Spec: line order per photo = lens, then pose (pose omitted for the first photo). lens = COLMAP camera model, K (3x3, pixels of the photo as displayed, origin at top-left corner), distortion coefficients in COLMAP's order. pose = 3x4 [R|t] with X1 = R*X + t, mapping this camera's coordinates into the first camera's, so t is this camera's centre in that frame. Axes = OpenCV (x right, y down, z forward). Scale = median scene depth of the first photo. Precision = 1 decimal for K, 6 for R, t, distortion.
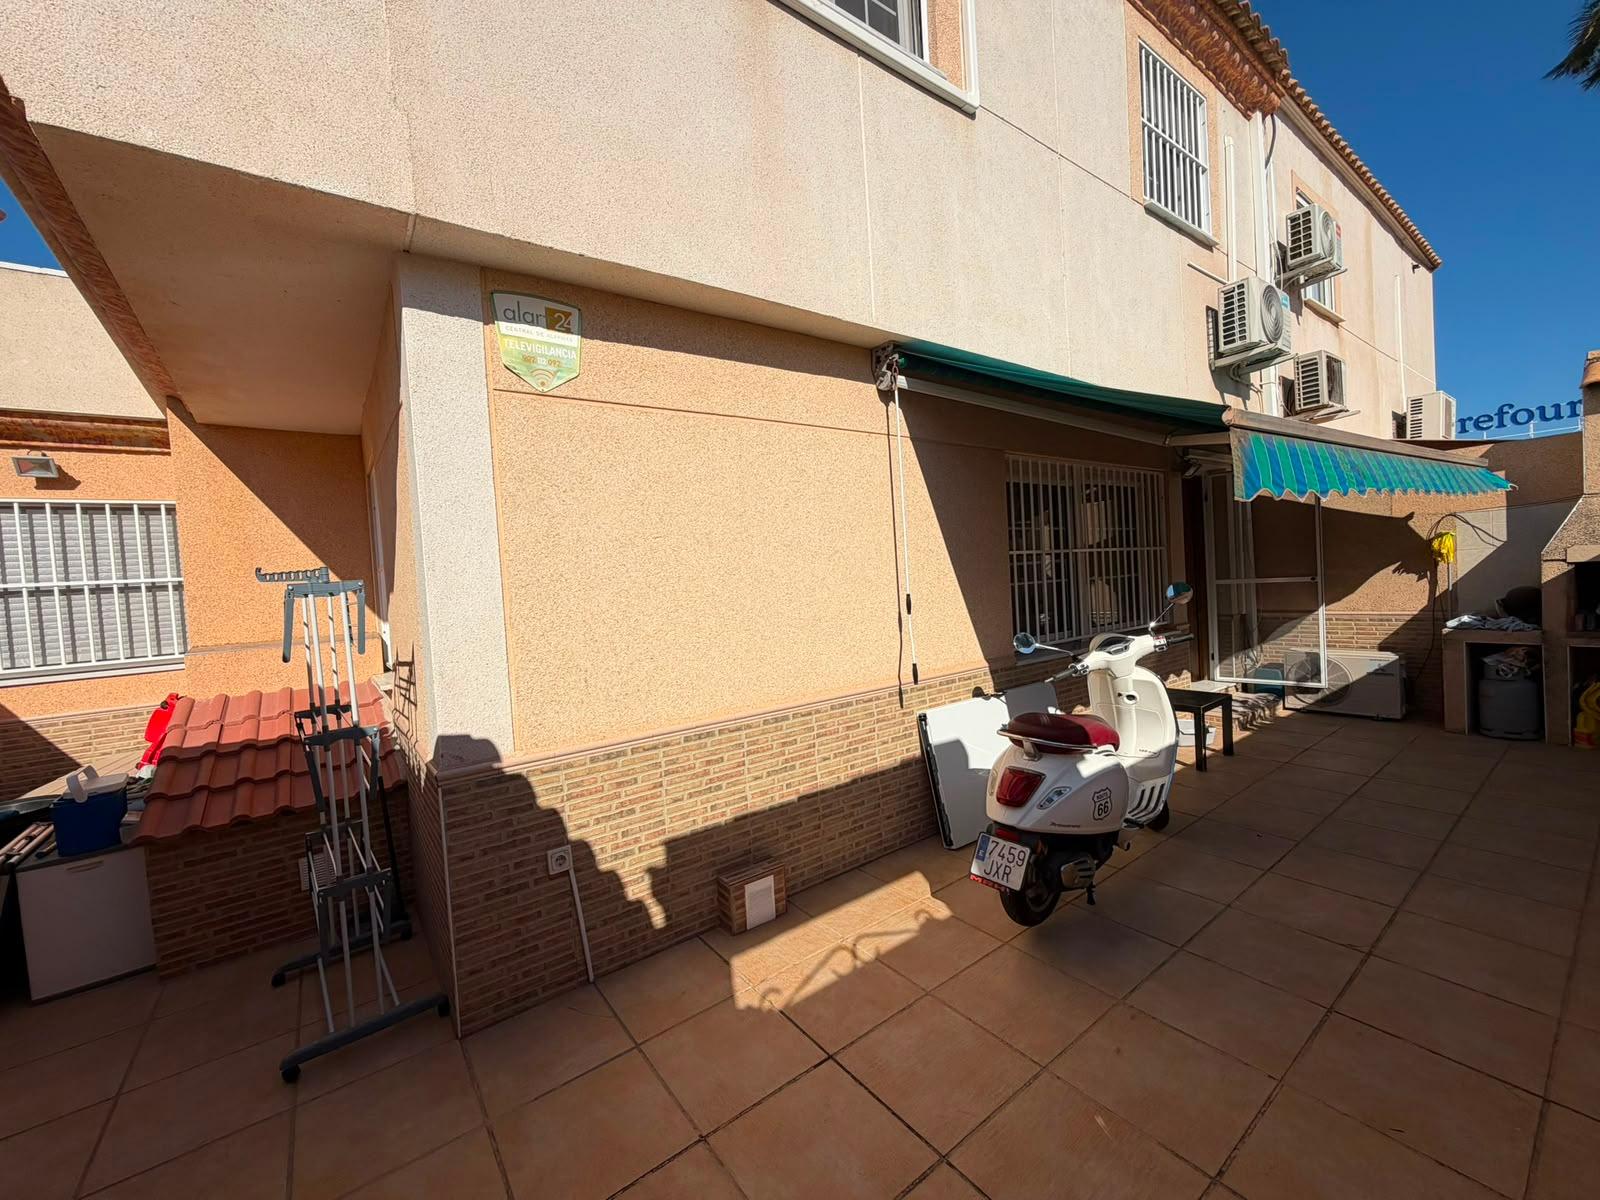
lens RADIAL K [[637.0, 0, 797.9], [0, 637.0, 599.7], [0, 0, 1]] dist [-0.001534, 0.000397]
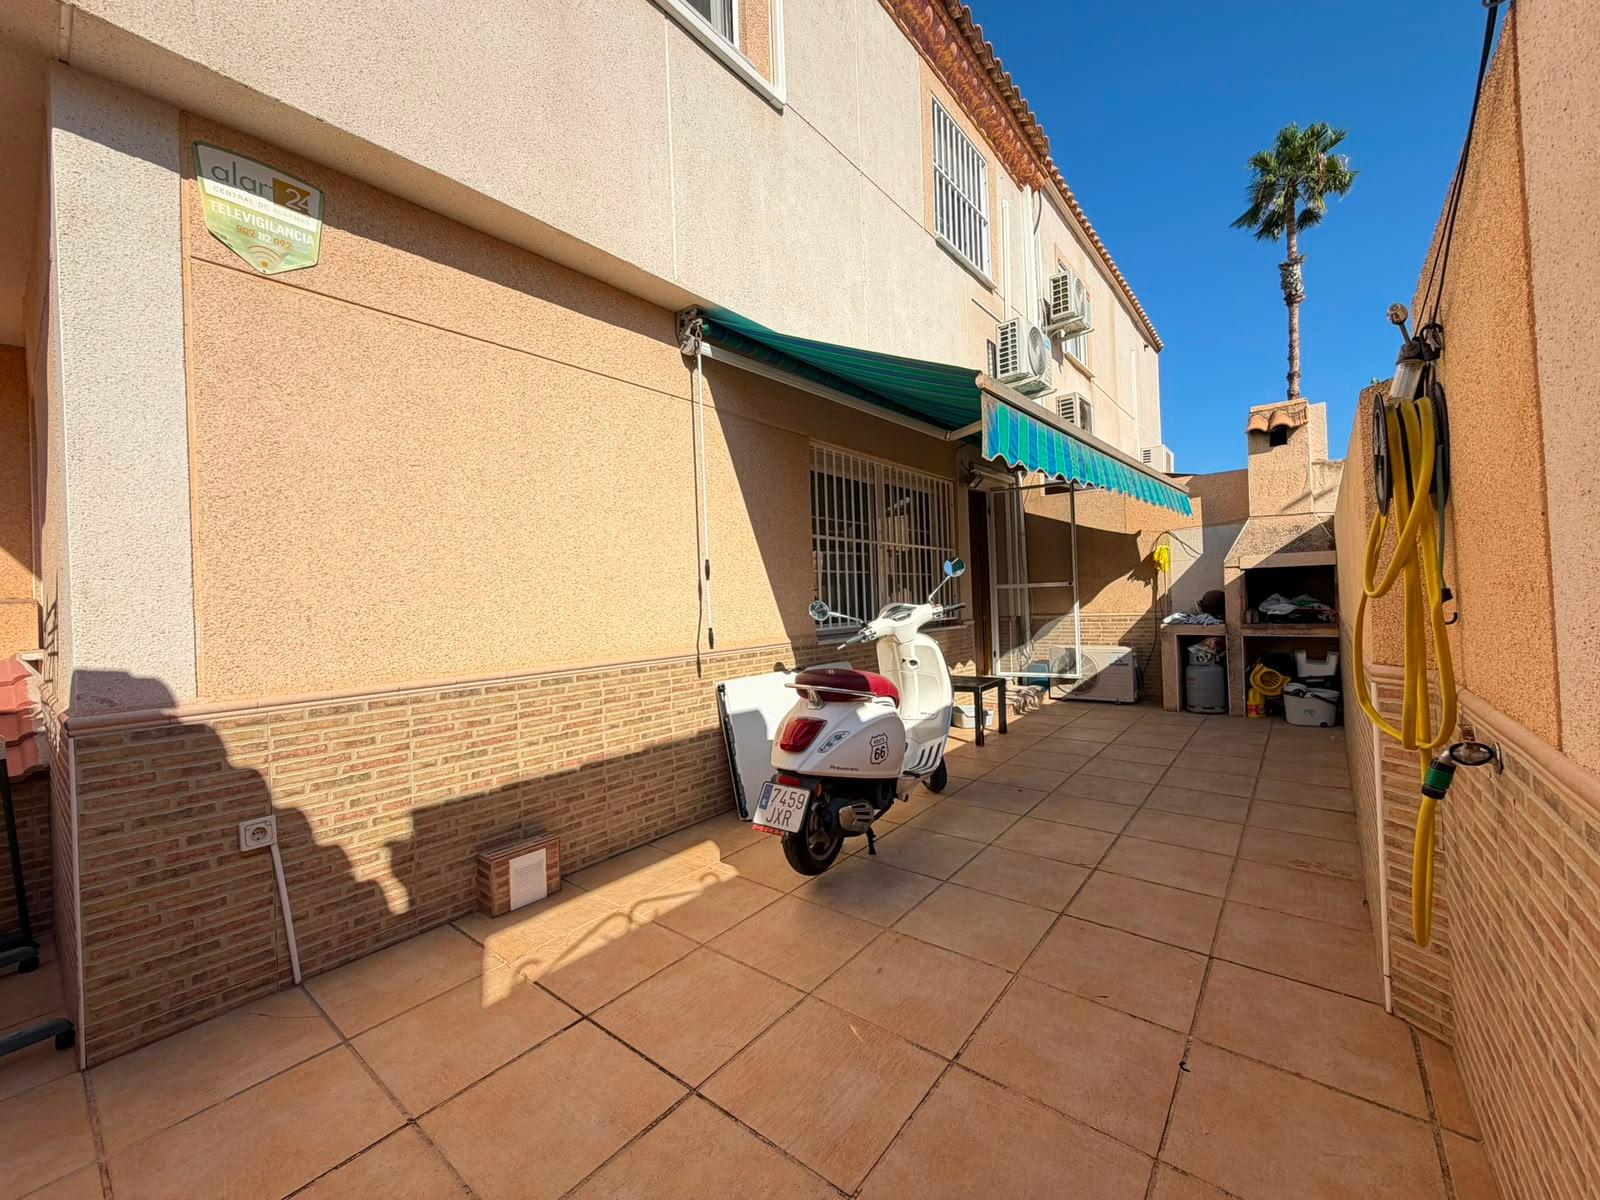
lens RADIAL K [[637.0, 0, 796.1], [0, 637.0, 596.9], [0, 0, 1]] dist [-0.001534, 0.000397]
pose [[0.966935, 0.026513, 0.253640, 0.064300], [-0.014847, 0.998746, -0.047802, 0.106302], [-0.254589, 0.042456, 0.966117, 0.014108]]
